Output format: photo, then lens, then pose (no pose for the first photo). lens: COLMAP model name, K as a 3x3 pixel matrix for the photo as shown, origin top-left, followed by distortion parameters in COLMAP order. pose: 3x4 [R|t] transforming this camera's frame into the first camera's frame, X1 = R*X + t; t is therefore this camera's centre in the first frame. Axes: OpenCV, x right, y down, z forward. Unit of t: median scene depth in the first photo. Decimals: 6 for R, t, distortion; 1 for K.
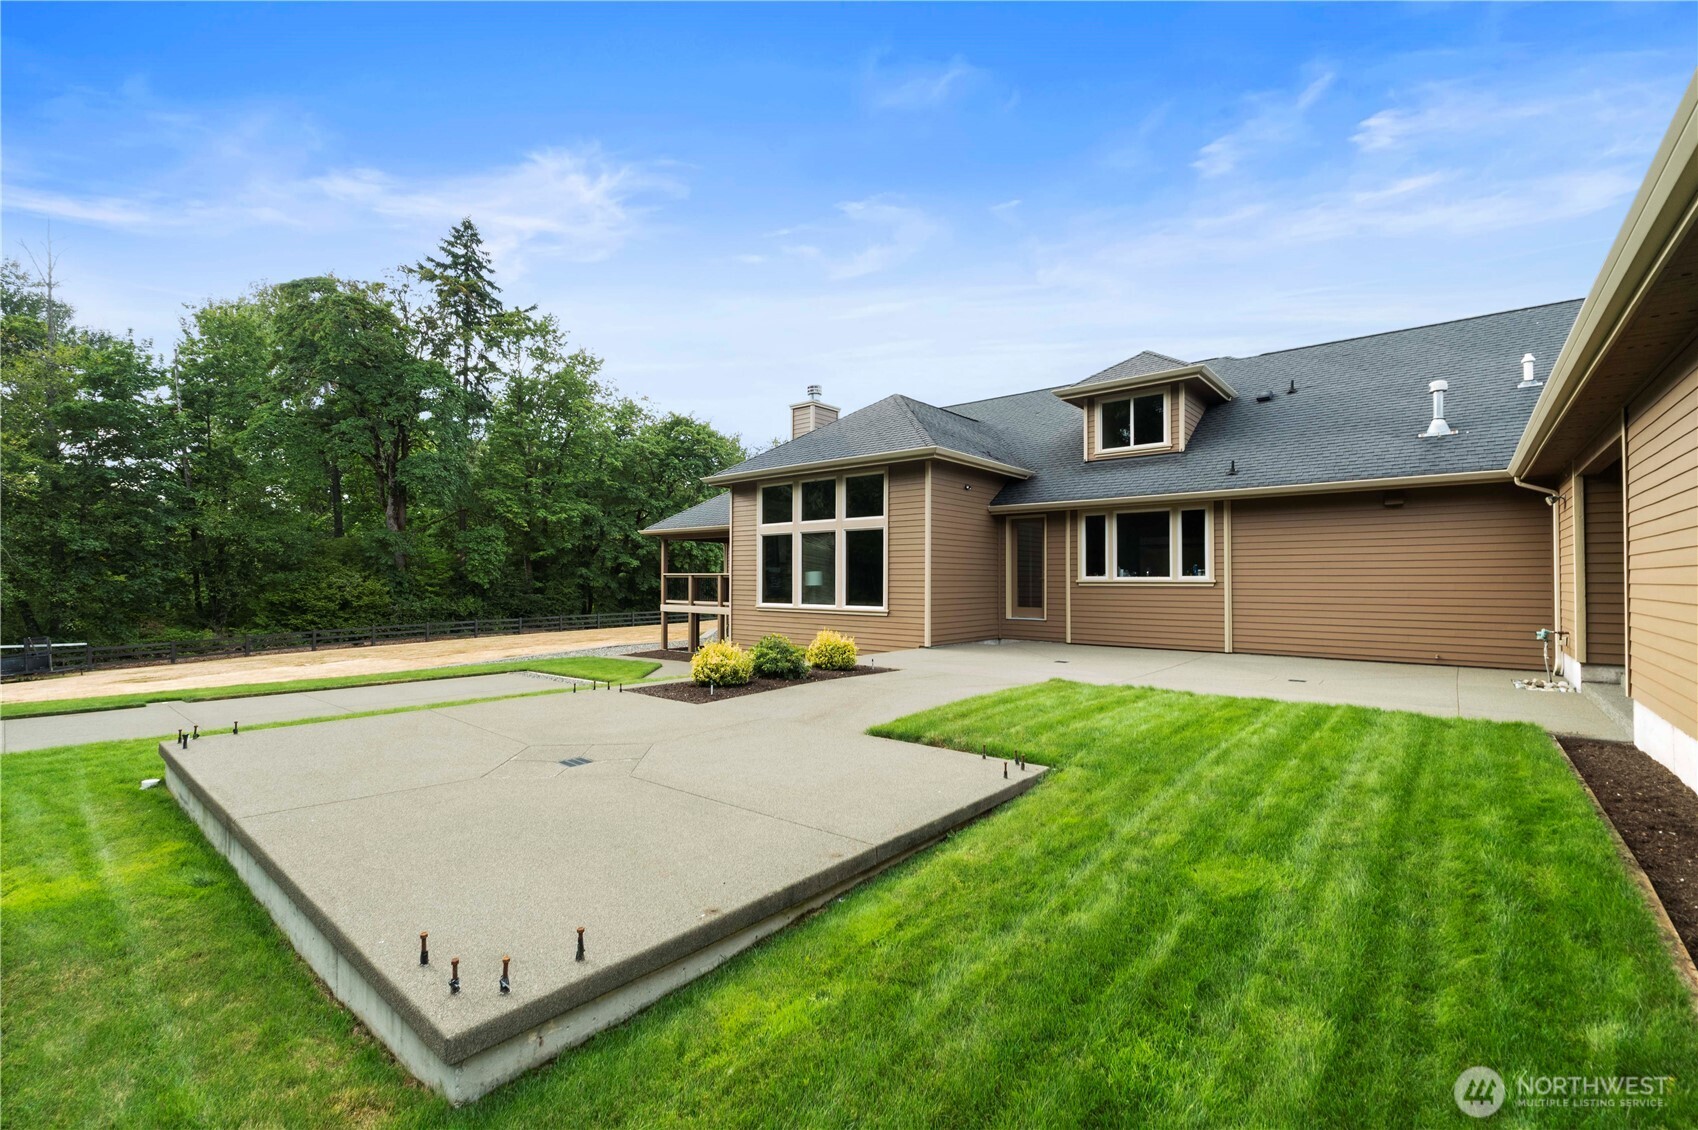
lens RADIAL K [[725.0, 0, 851.3], [0, 725.0, 576.0], [0, 0, 1]] dist [-0.003290, -0.000061]
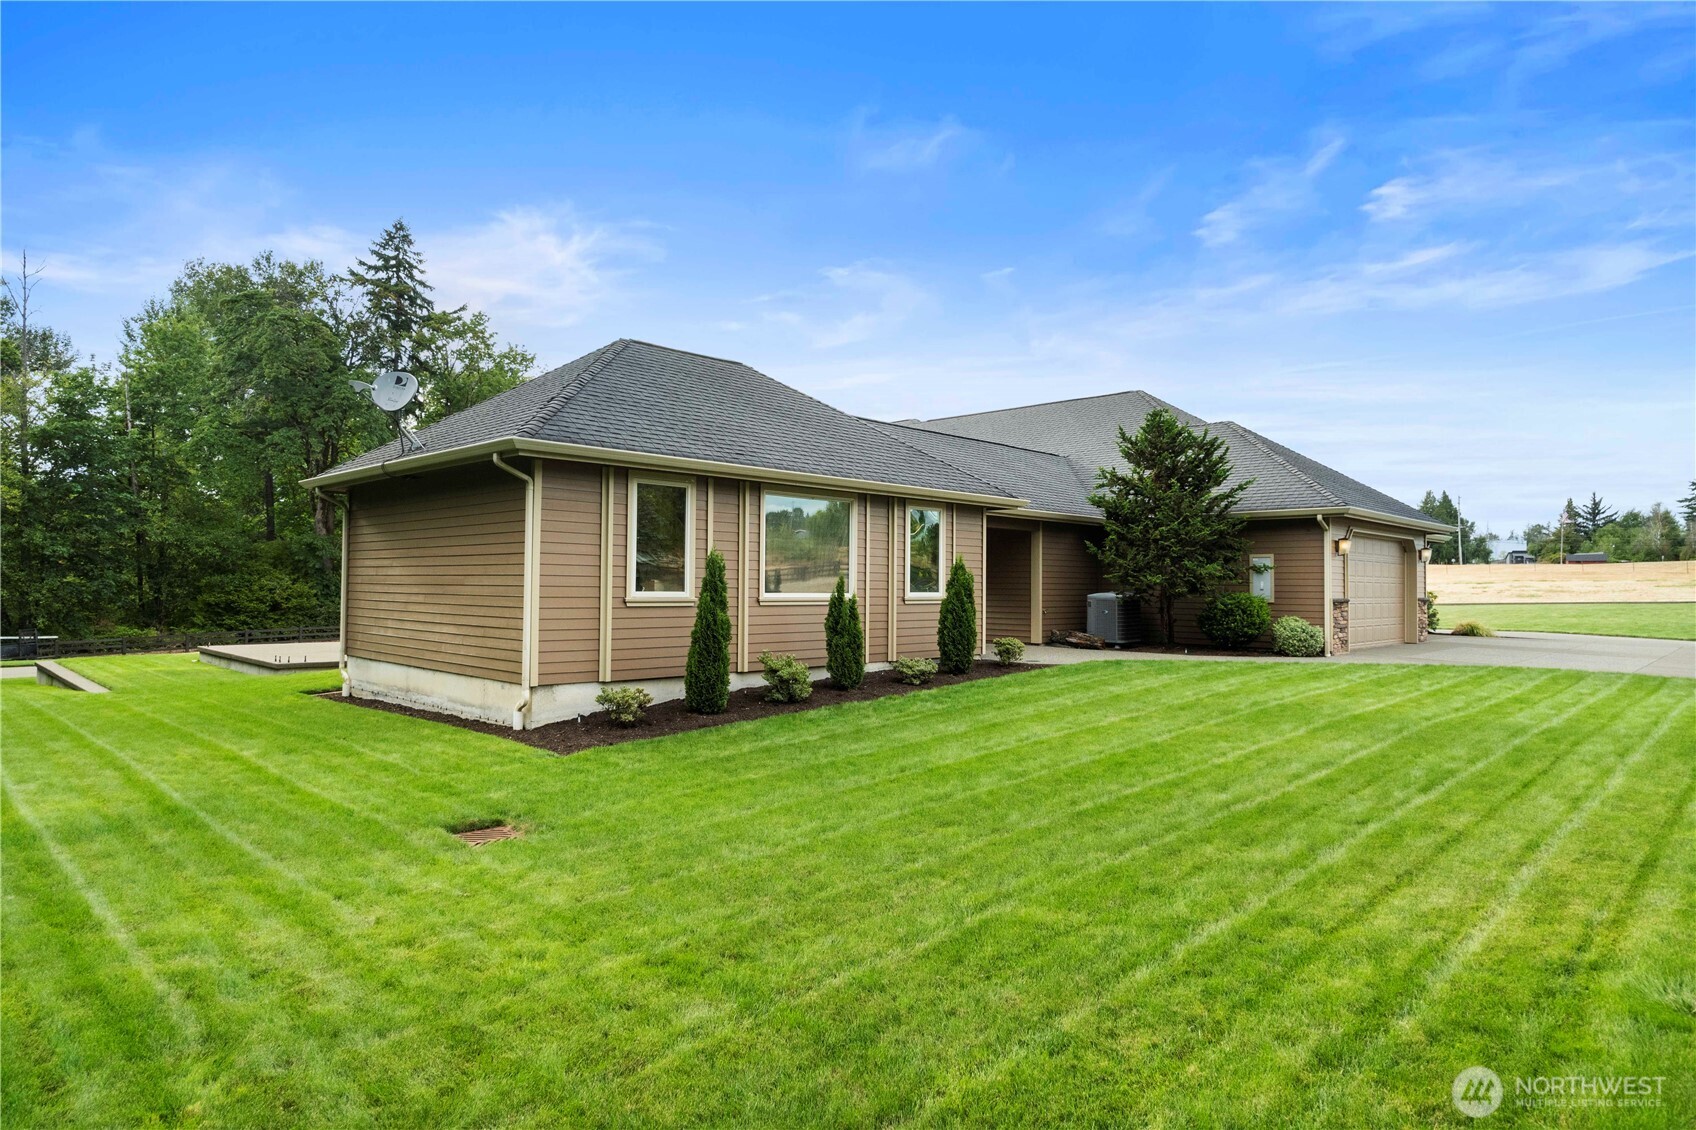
lens RADIAL K [[966.1, 0, 847.9], [0, 966.1, 558.8], [0, 0, 1]] dist [0.008800, 0.001171]
pose [[0.996959, 0.003661, -0.077836, 0.240912], [-0.005391, 0.999743, -0.022030, -0.002634], [0.077735, 0.022383, 0.996723, -0.341915]]
